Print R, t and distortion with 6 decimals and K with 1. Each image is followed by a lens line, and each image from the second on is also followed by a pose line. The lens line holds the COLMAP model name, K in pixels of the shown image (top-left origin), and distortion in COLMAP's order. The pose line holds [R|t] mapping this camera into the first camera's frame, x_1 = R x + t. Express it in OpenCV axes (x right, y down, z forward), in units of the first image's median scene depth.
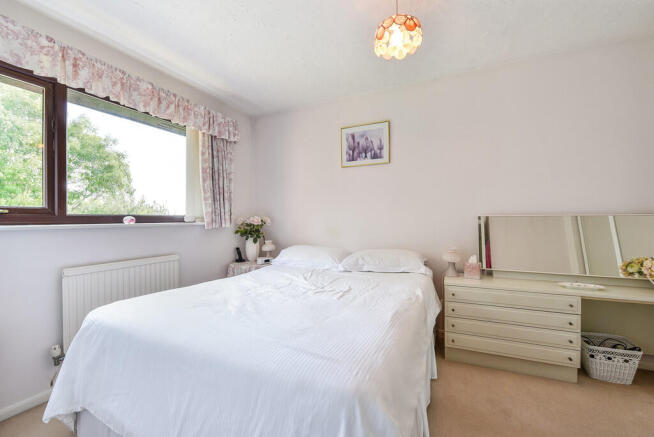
lens RADIAL K [[279.1, 0, 327.0], [0, 279.1, 218.5], [0, 0, 1]] dist [0.000378, 0.000017]
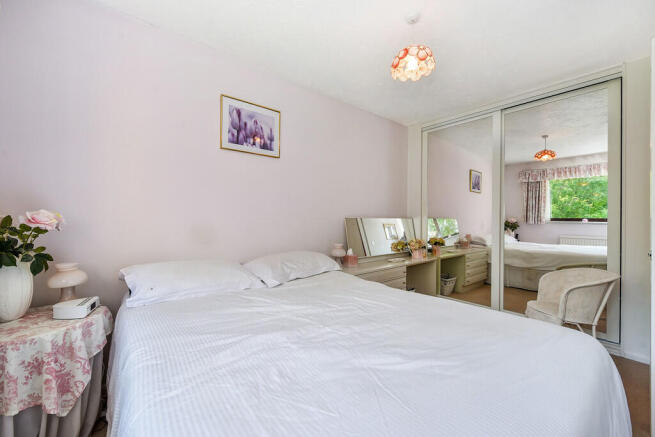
lens RADIAL K [[268.7, 0, 327.5], [0, 268.7, 215.7], [0, 0, 1]] dist [-0.002522, -0.000464]
pose [[0.406841, 0.019046, 0.913301, -0.496335], [-0.010569, 0.999814, -0.016142, 0.002276], [-0.913438, -0.003086, 0.406966, 0.480436]]
